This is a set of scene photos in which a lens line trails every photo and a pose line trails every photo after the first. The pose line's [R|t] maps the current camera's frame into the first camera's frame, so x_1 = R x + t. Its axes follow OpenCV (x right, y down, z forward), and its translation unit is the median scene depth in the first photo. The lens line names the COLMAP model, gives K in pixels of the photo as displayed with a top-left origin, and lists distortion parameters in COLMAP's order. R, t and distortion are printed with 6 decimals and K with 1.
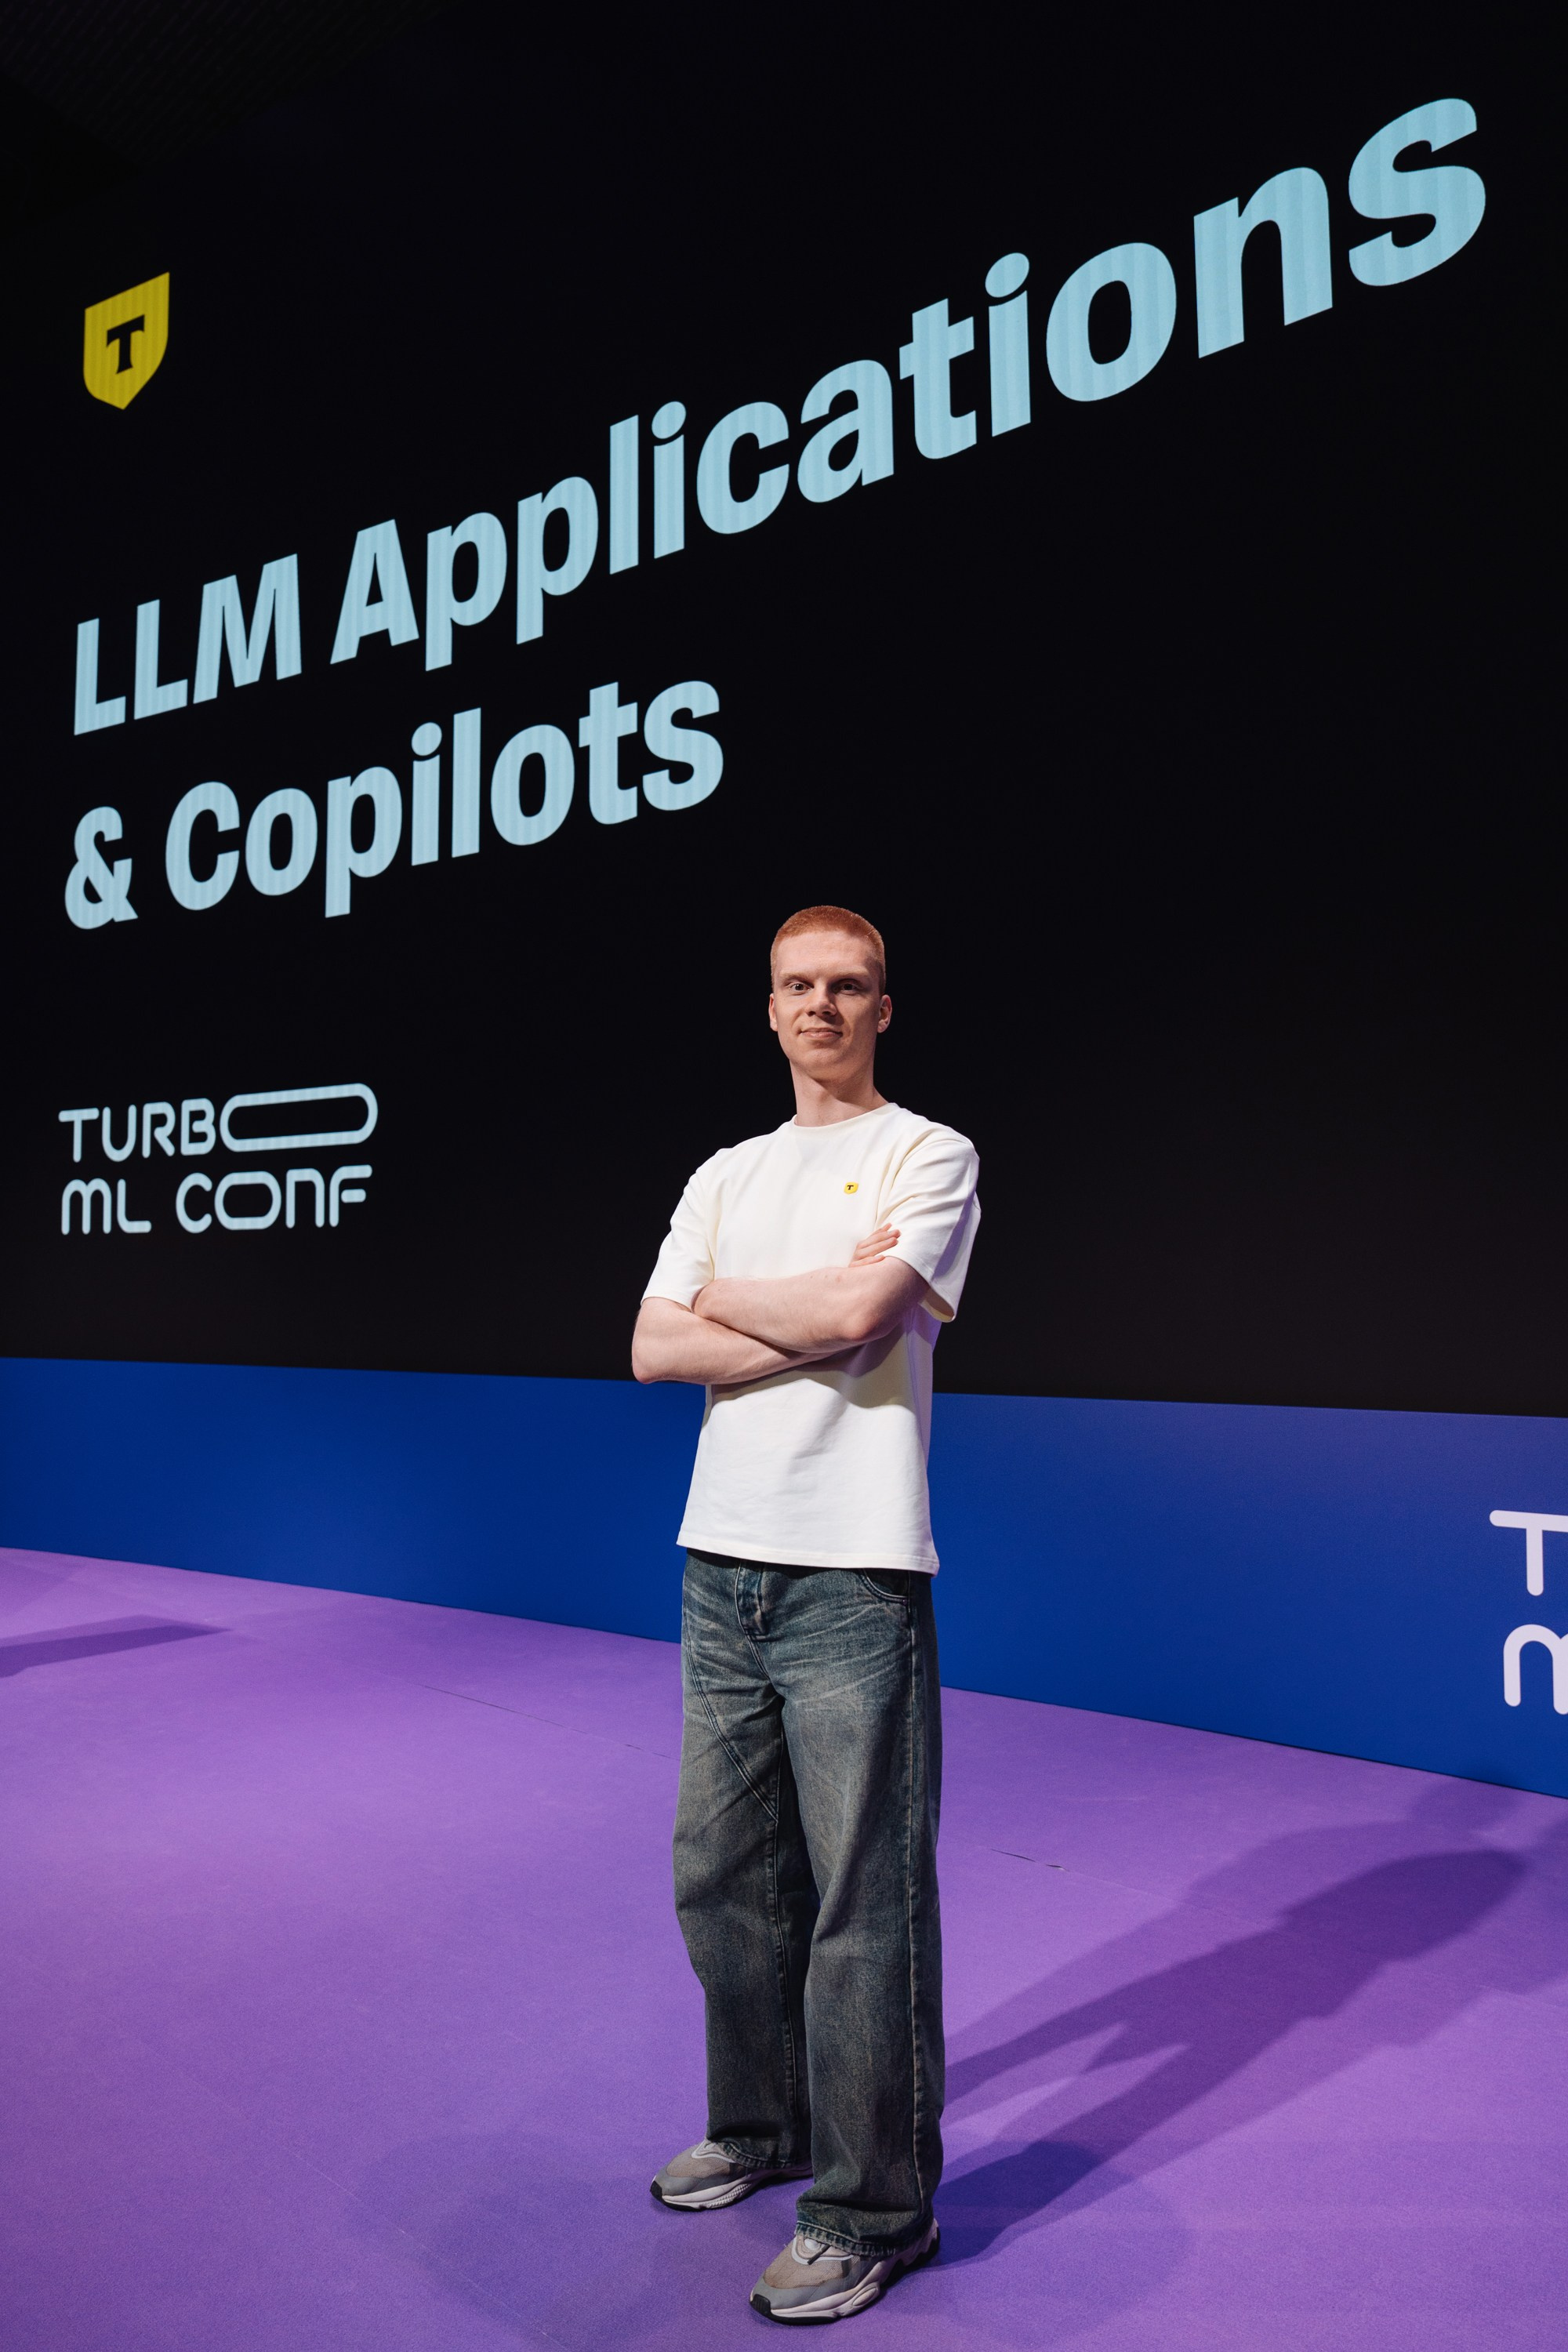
lens RADIAL K [[1779.4, 0, 729.5], [0, 1779.4, 1180.0], [0, 0, 1]] dist [-0.105462, 0.100985]
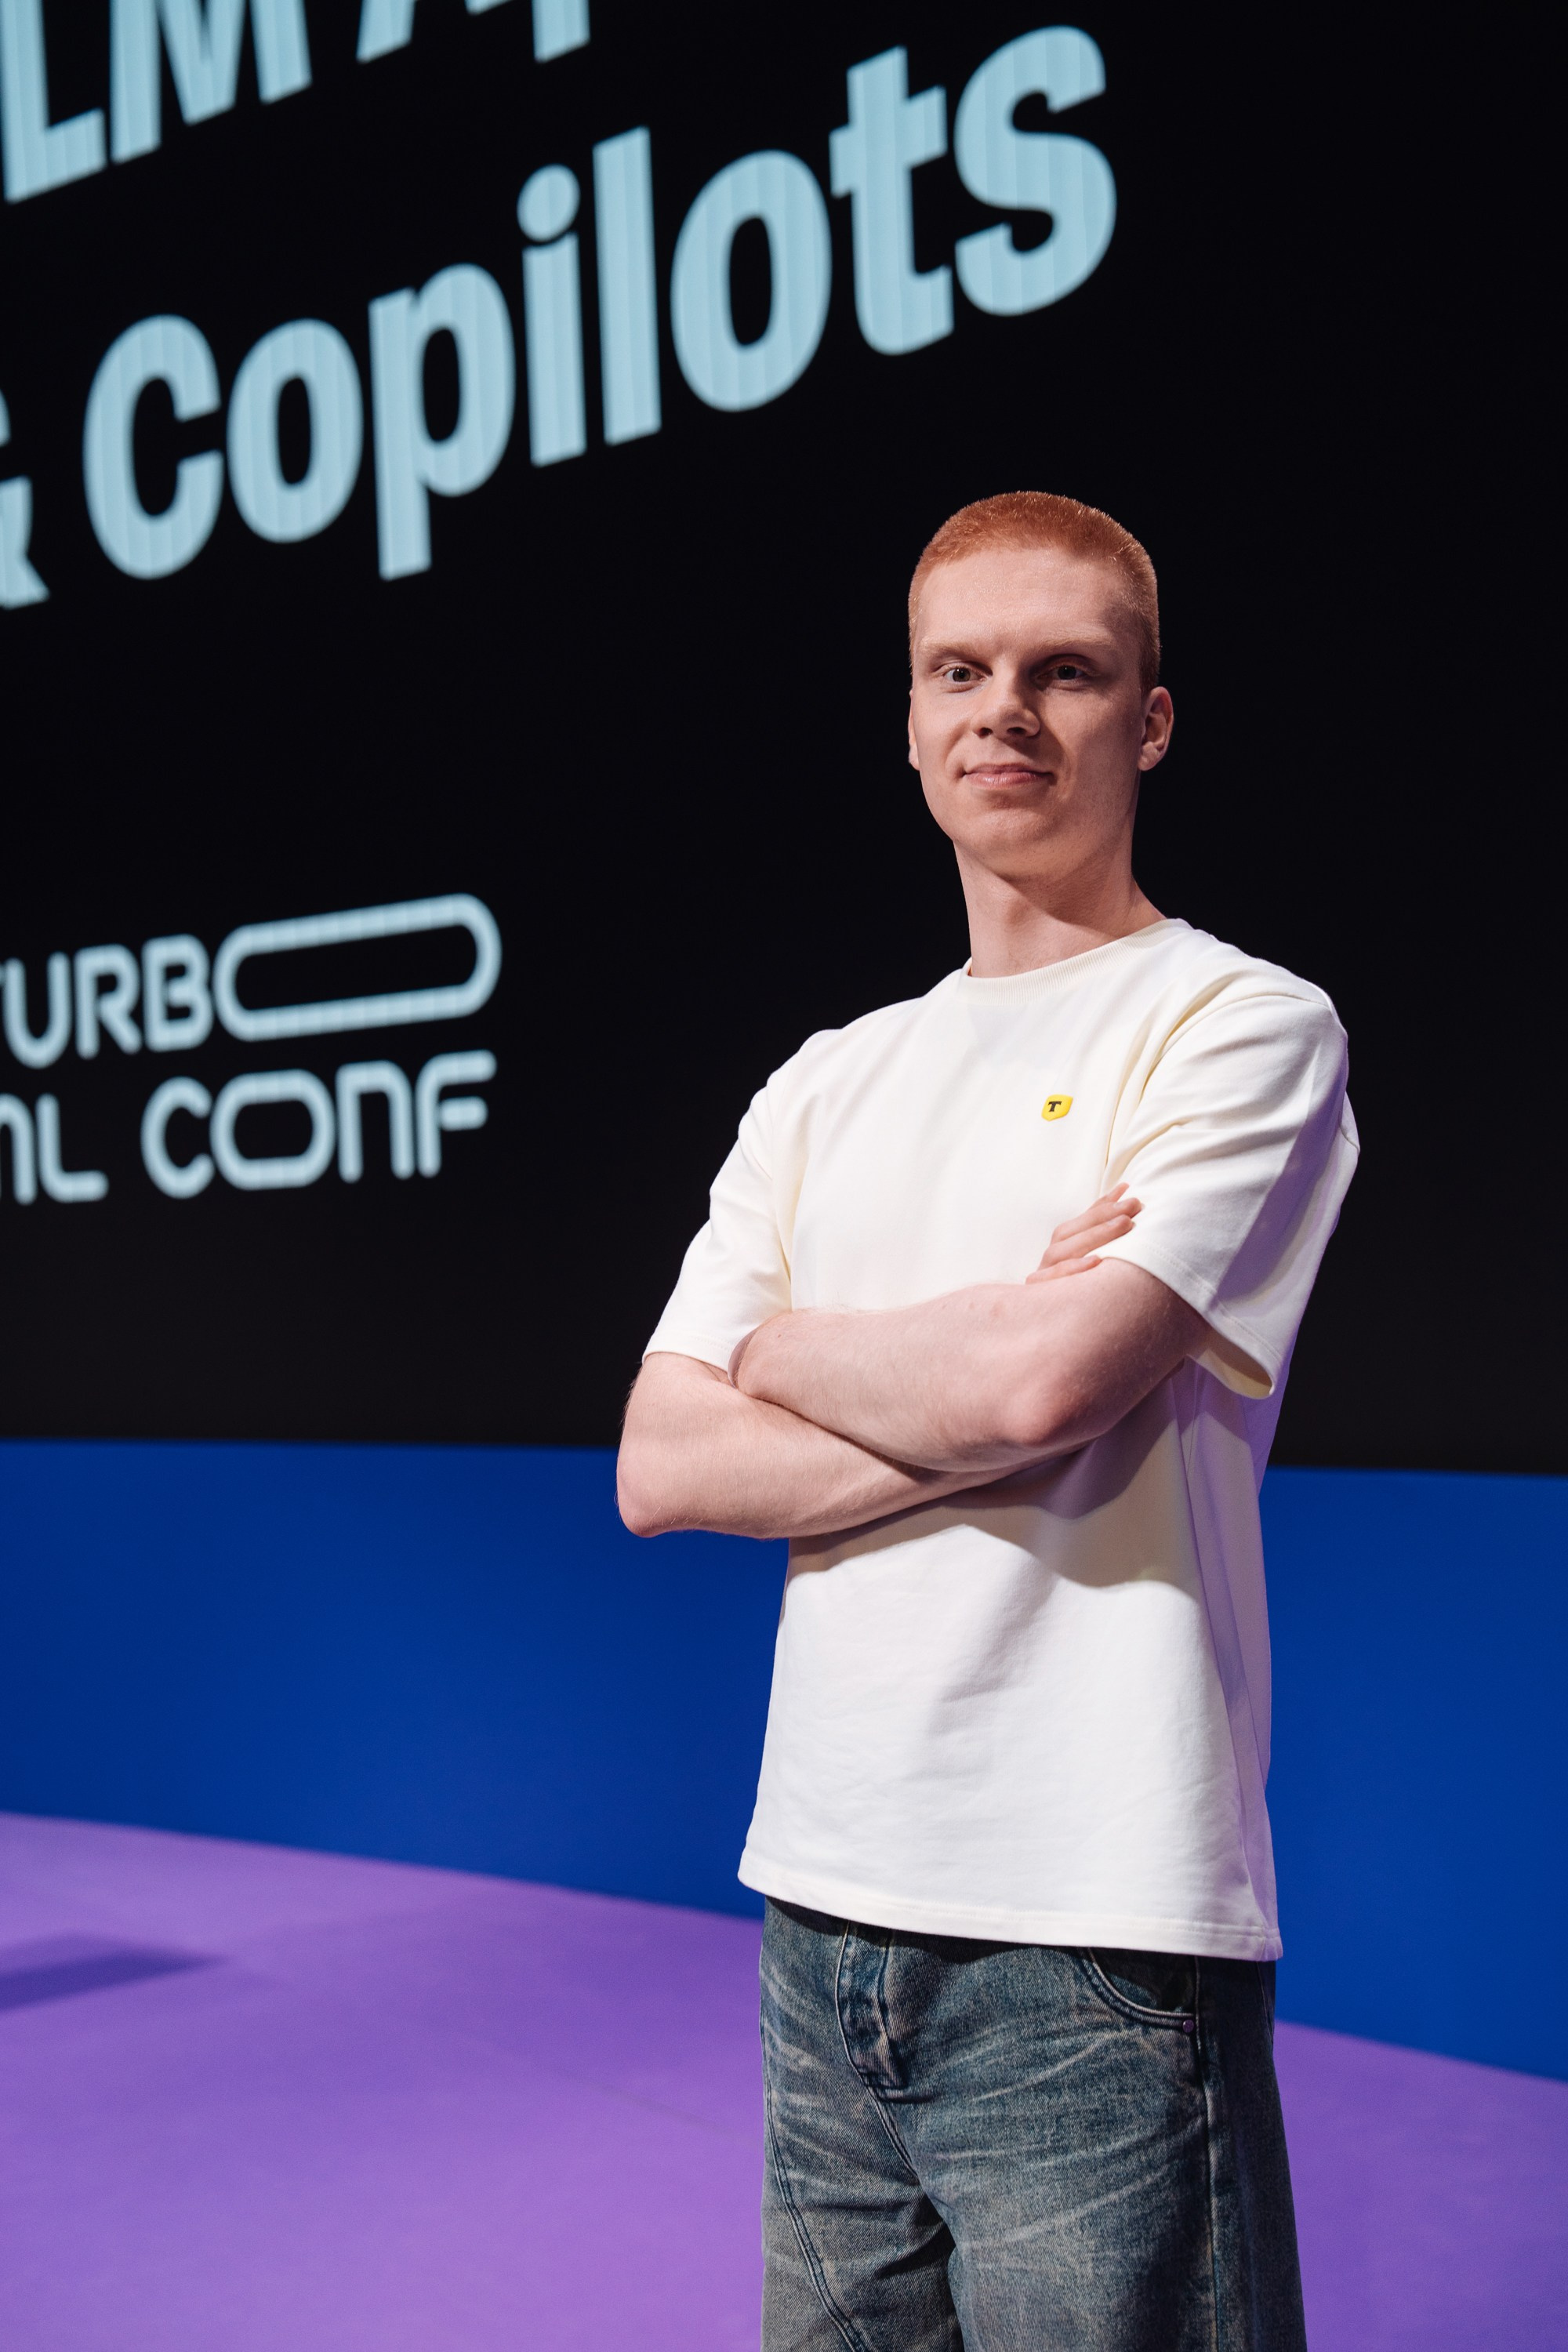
lens RADIAL K [[3323.0, 0, 788.0], [0, 3323.0, 1183.8], [0, 0, 1]] dist [0.189407, -0.075872]
pose [[0.984865, -0.036581, -0.169419, 0.048835], [0.043738, 0.998293, 0.038709, -0.004255], [0.167714, -0.045534, 0.984784, 0.046905]]
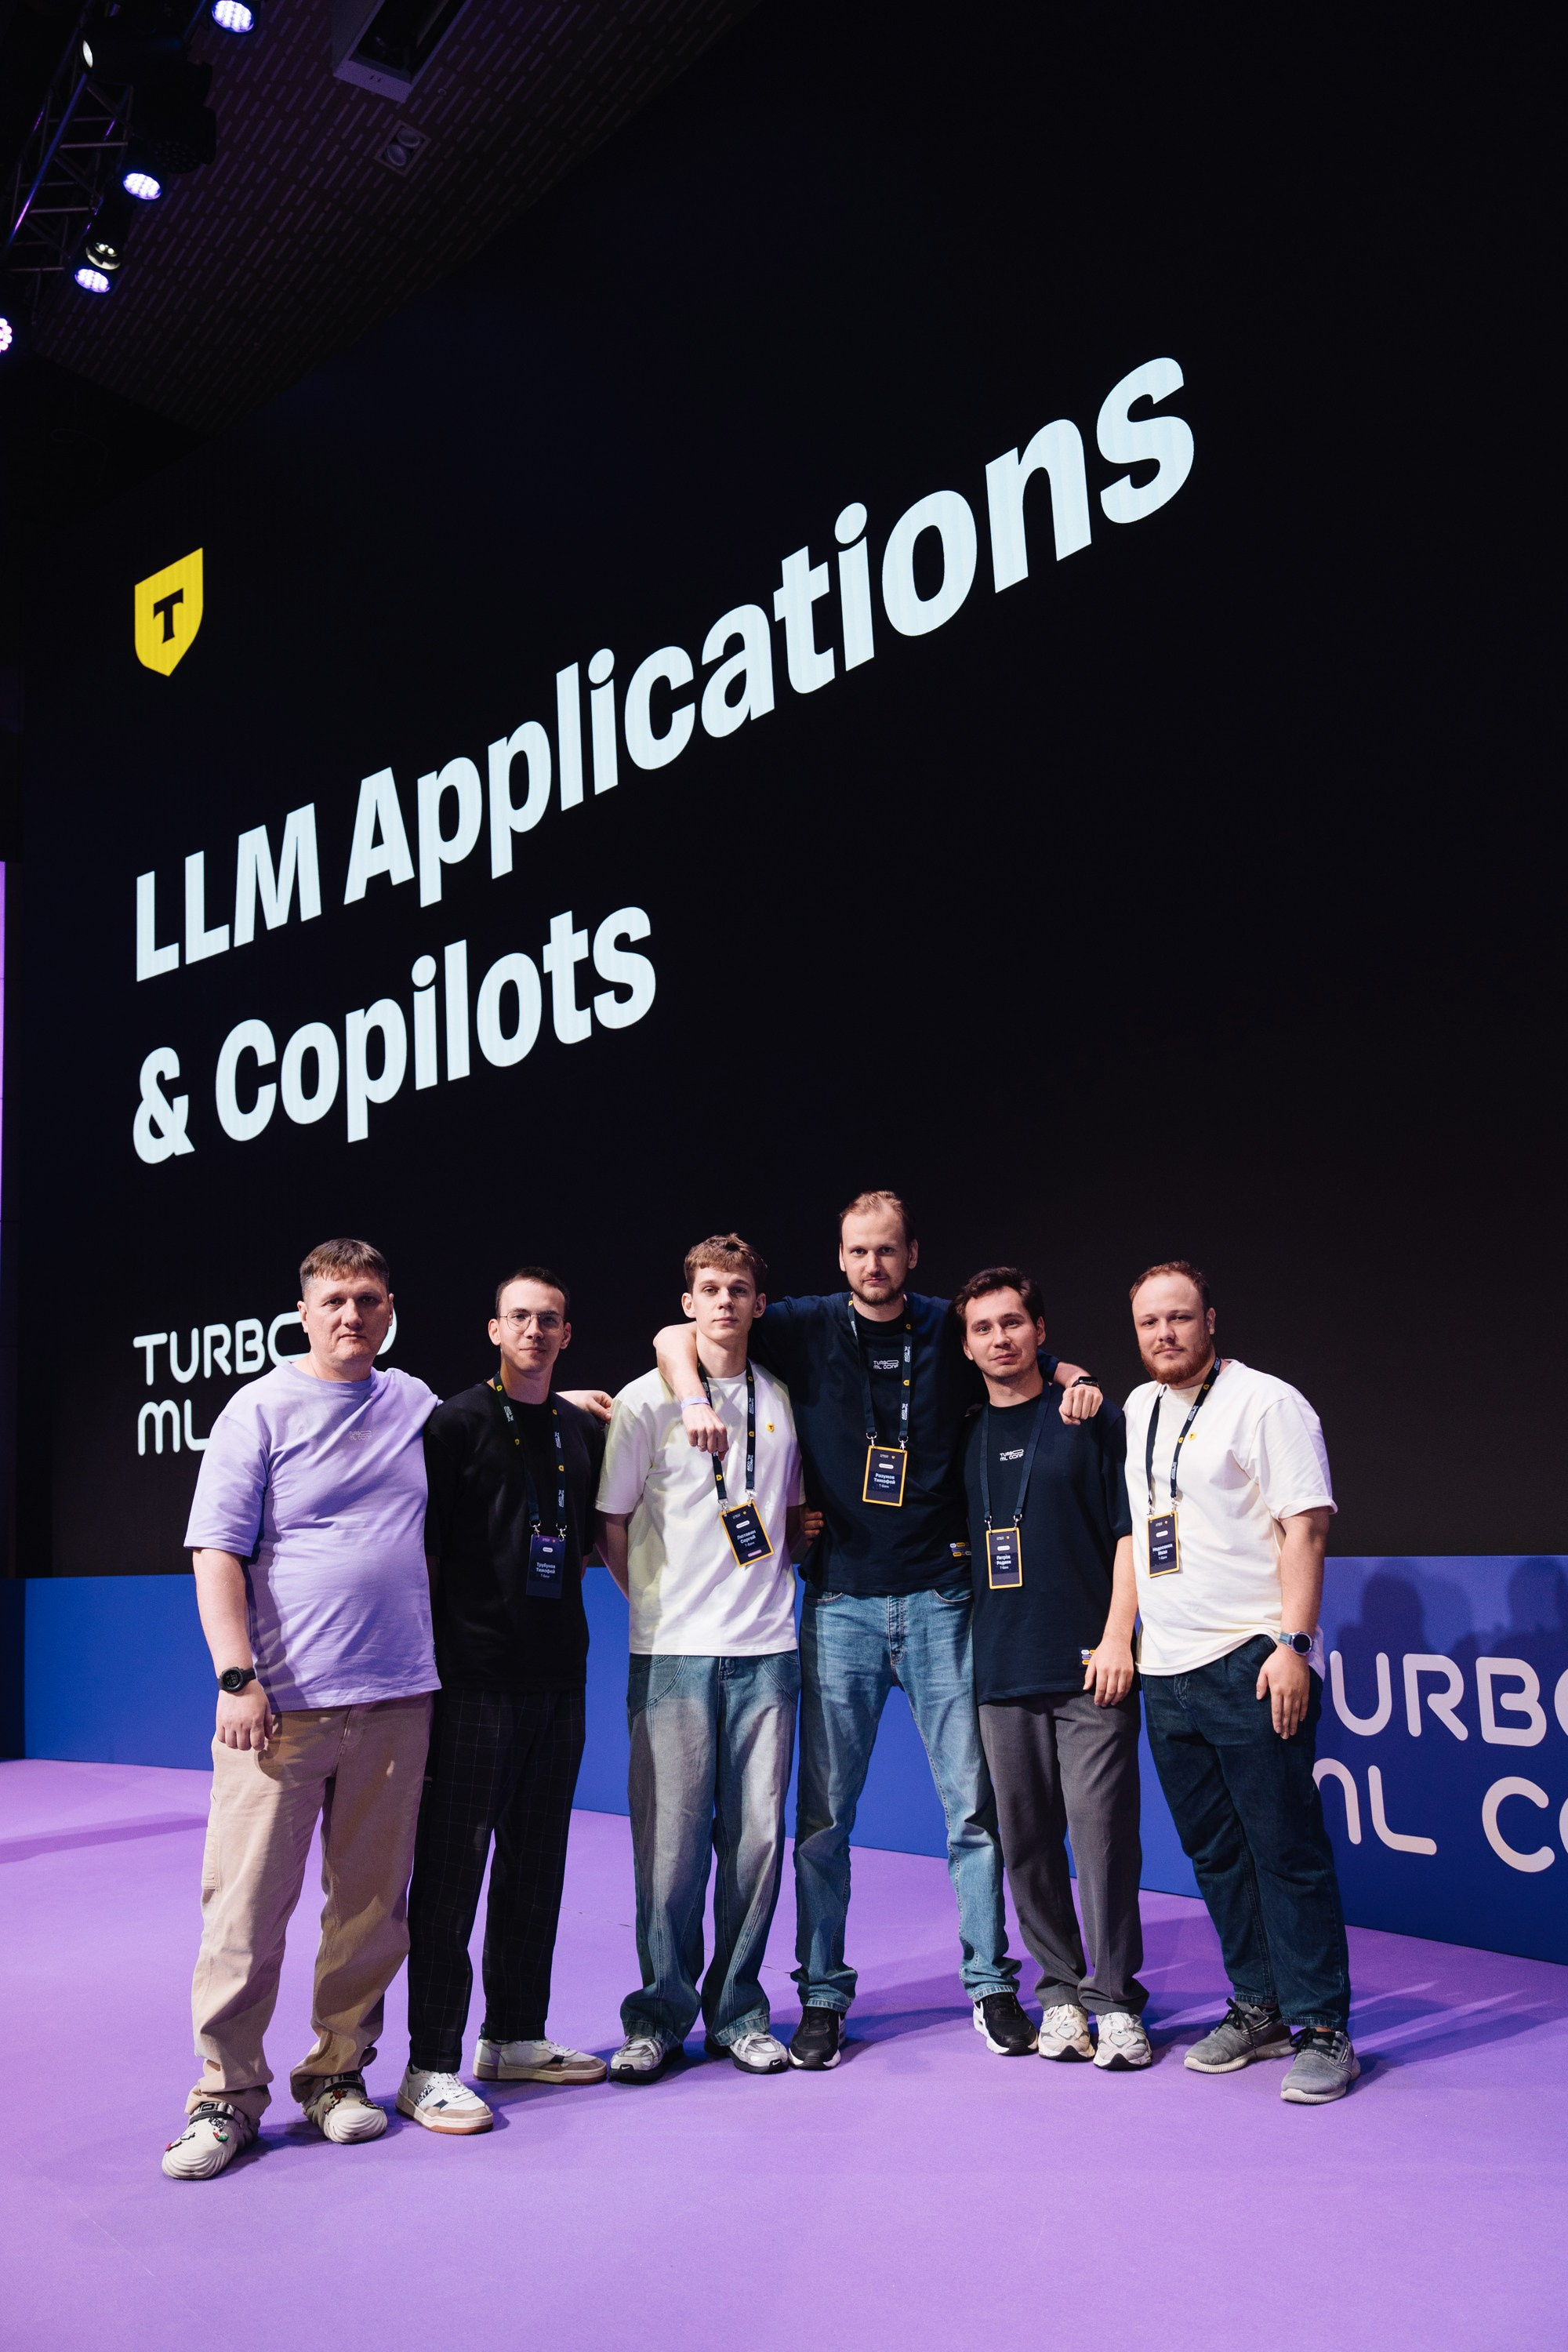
lens RADIAL K [[2074.7, 0, 788.6], [0, 2074.7, 1167.0], [0, 0, 1]] dist [-0.068132, 0.134035]
pose [[0.986590, -0.071433, -0.146758, 0.219442], [0.057649, 0.993698, -0.096126, 0.000872], [0.152700, 0.086376, 0.984491, -0.186839]]
